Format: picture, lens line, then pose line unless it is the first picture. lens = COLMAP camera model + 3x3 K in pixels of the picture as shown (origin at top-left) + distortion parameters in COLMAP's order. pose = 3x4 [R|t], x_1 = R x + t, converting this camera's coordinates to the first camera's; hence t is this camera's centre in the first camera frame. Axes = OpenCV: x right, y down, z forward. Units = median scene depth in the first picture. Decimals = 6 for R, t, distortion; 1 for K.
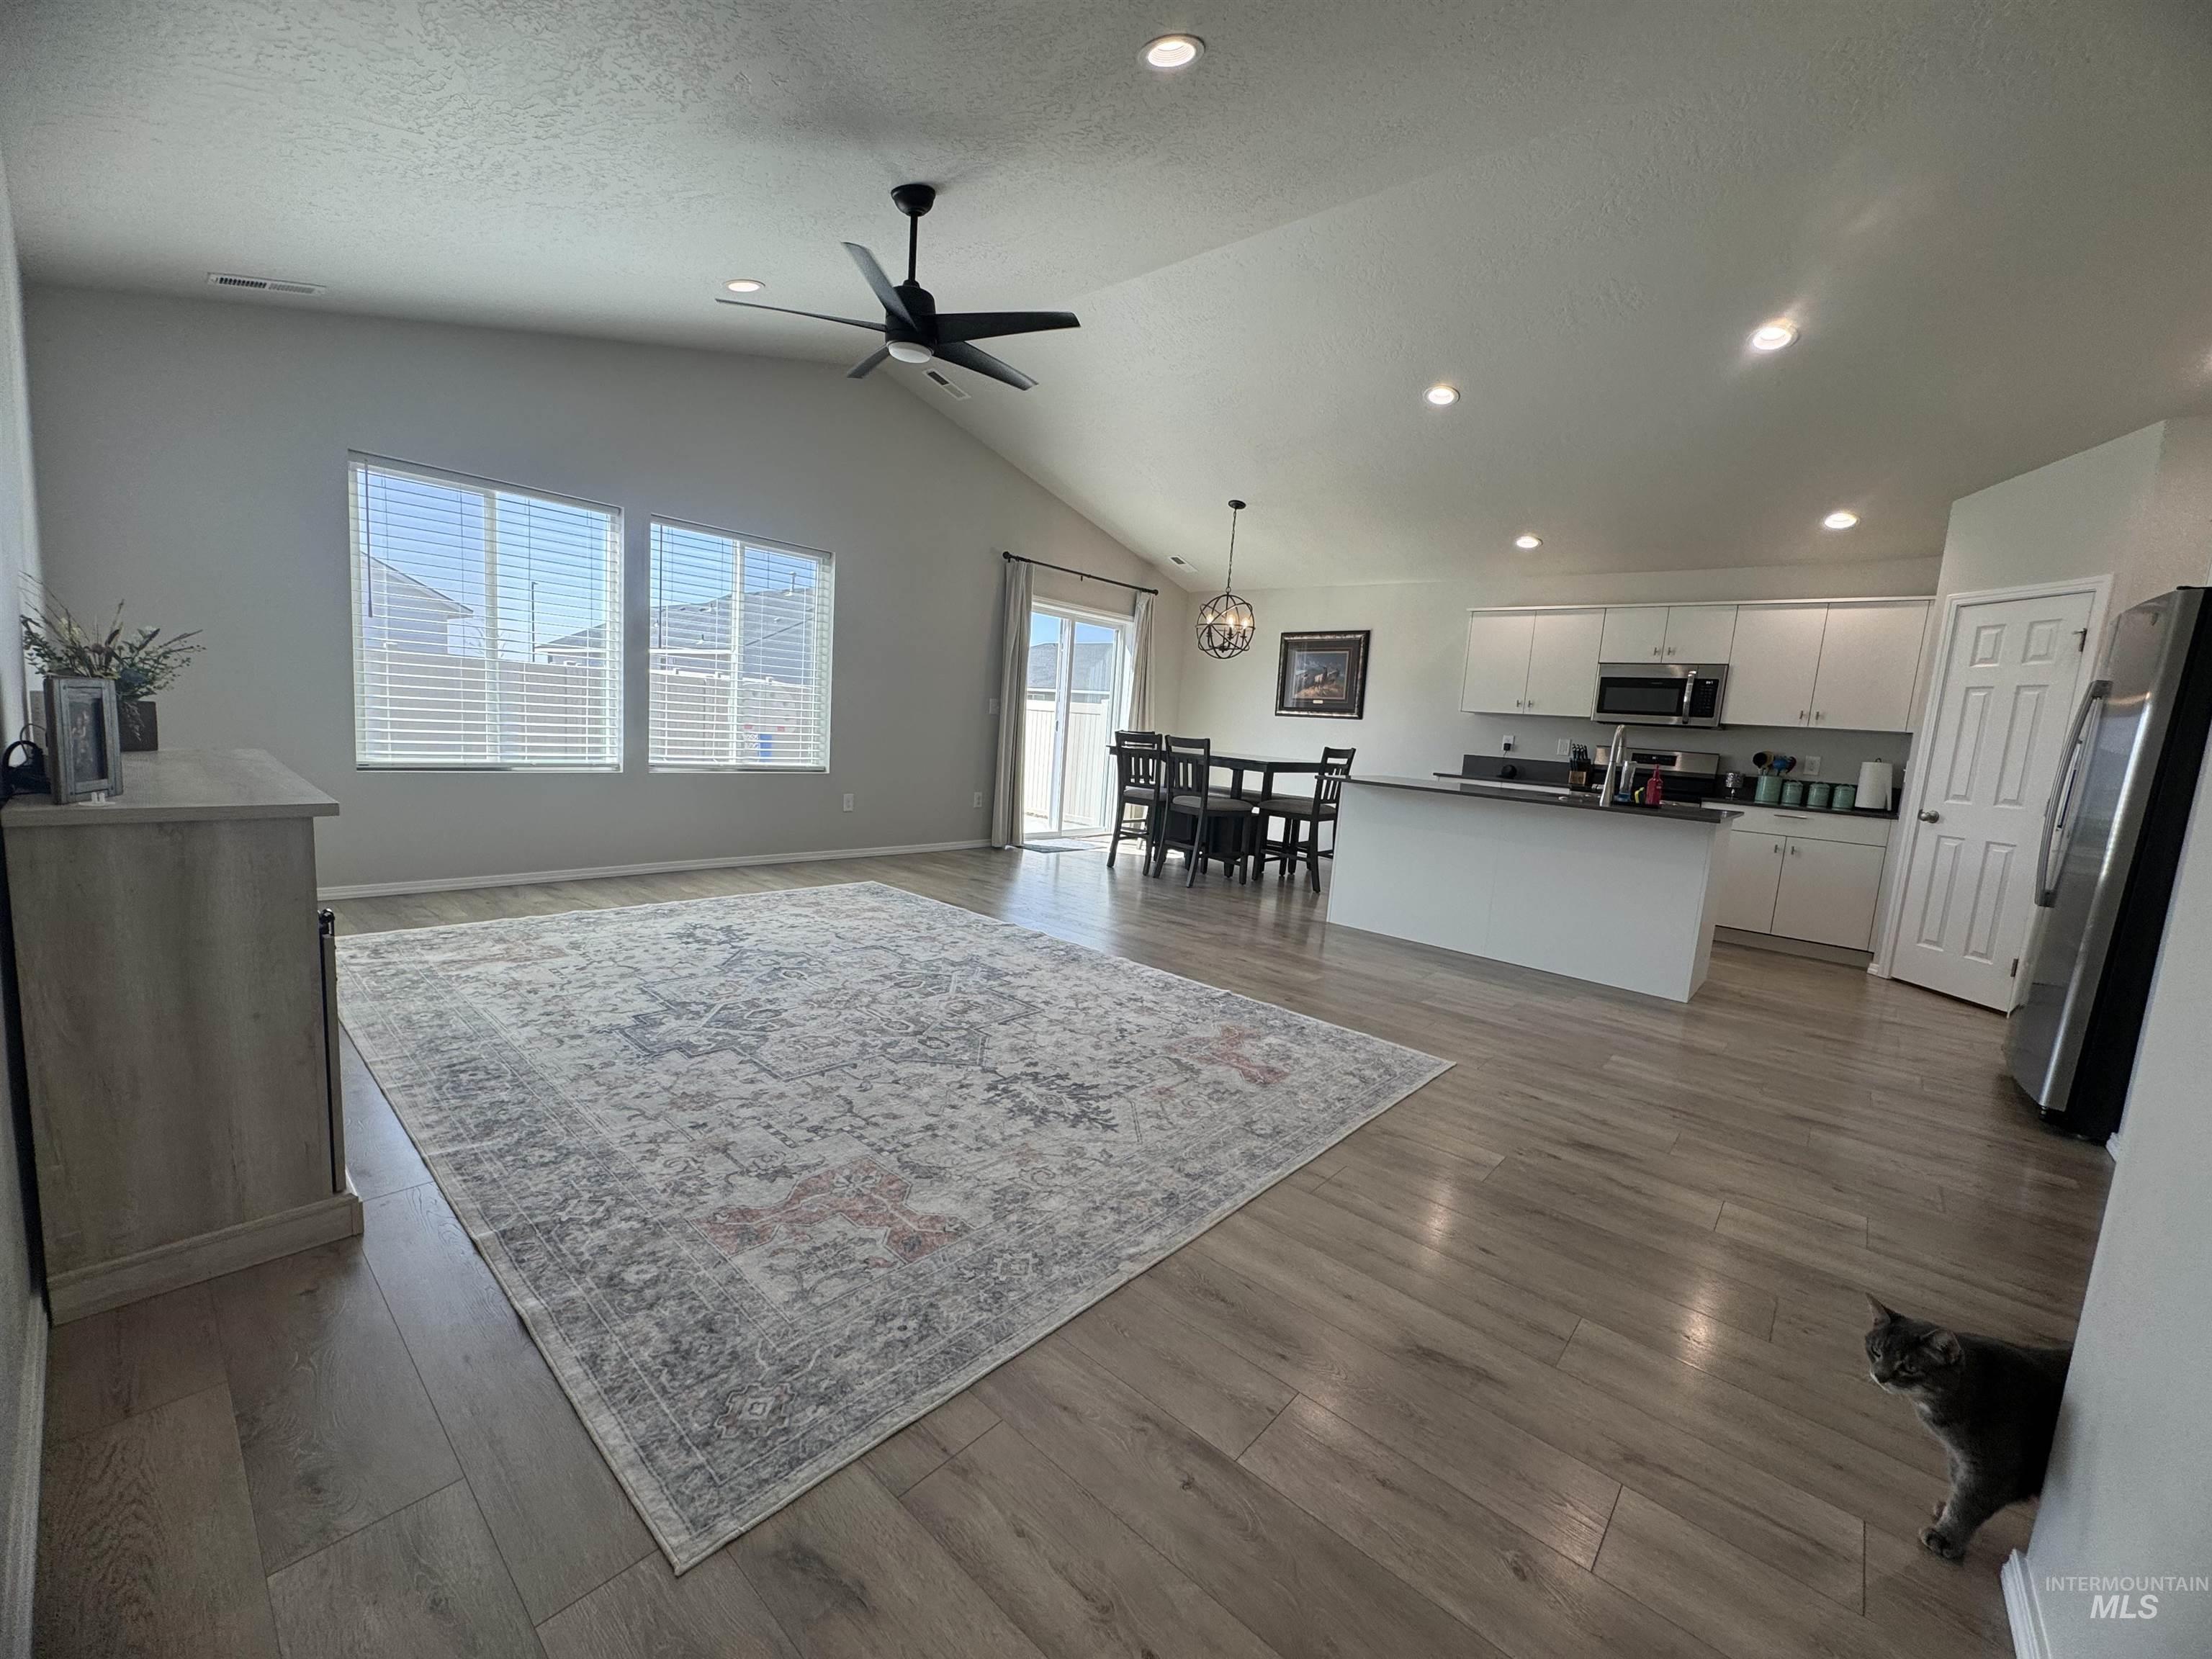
lens RADIAL K [[878.9, 0, 1103.9], [0, 878.9, 833.2], [0, 0, 1]] dist [-0.002748, 0.000564]
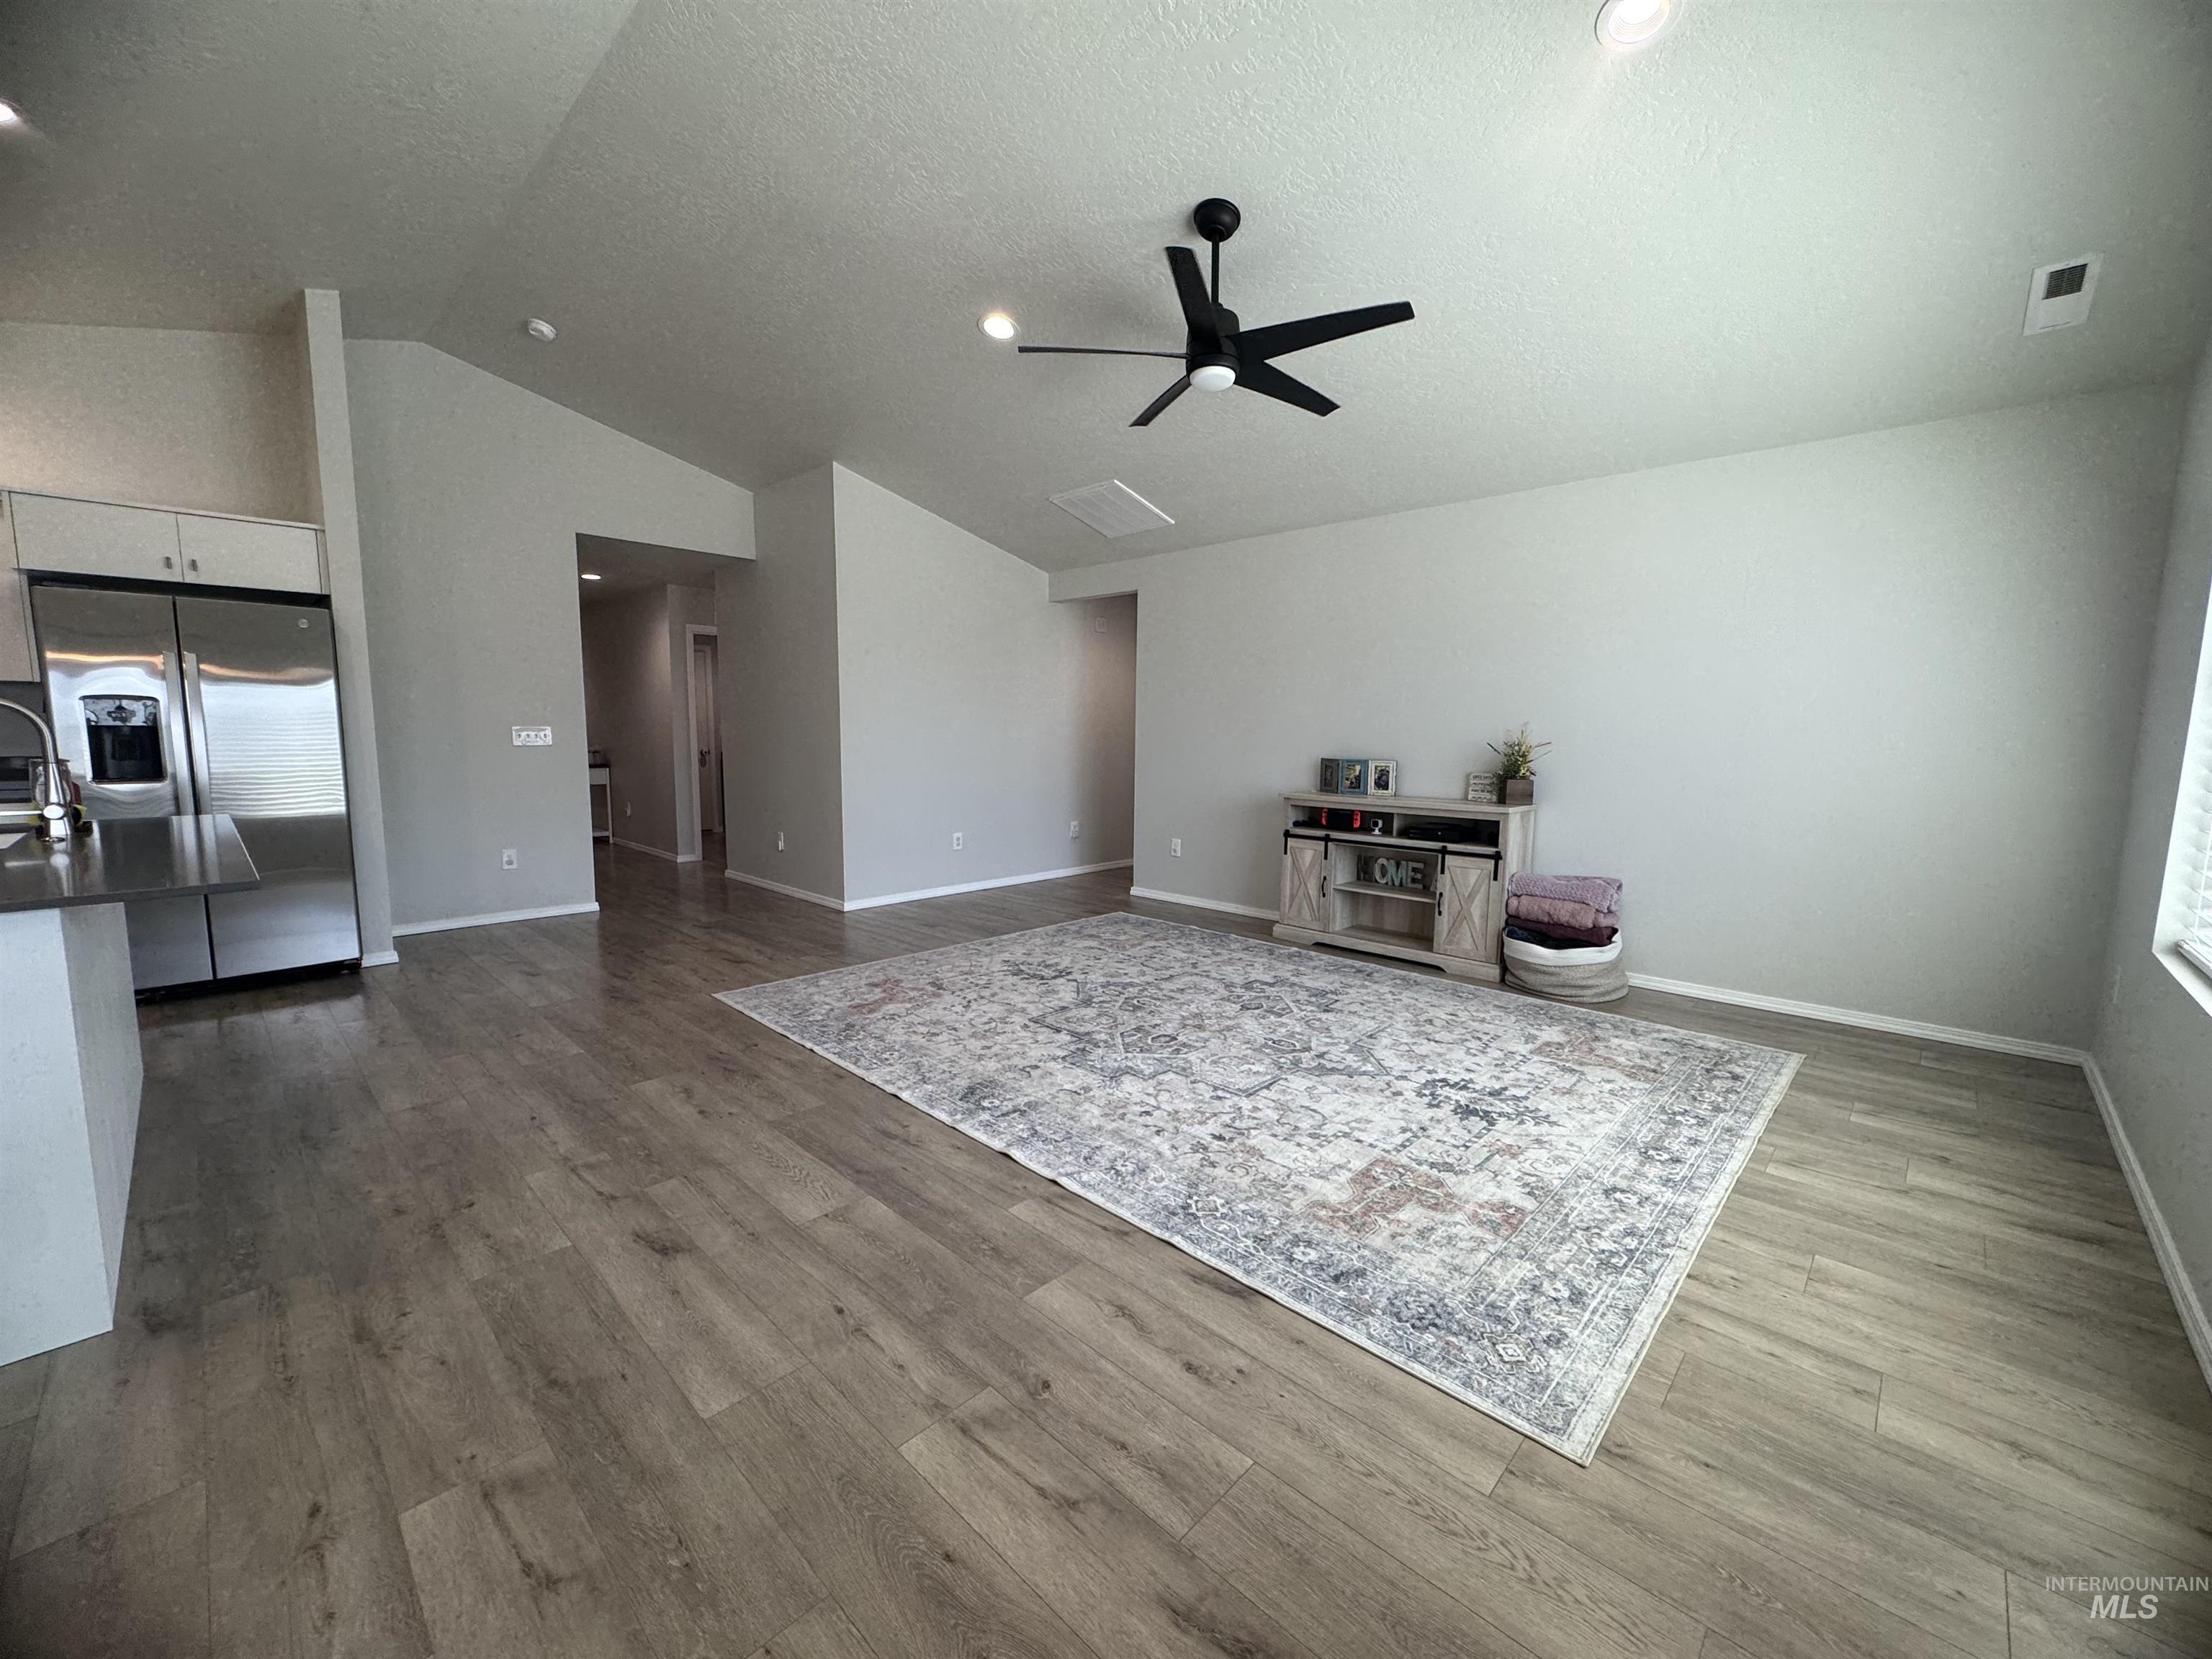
lens RADIAL K [[878.9, 0, 1112.5], [0, 878.9, 827.0], [0, 0, 1]] dist [-0.002748, 0.000564]
pose [[-0.995838, -0.086580, 0.028481, -0.131627], [-0.077358, 0.968130, 0.238203, -0.217350], [-0.048197, 0.235009, -0.970798, 1.439129]]
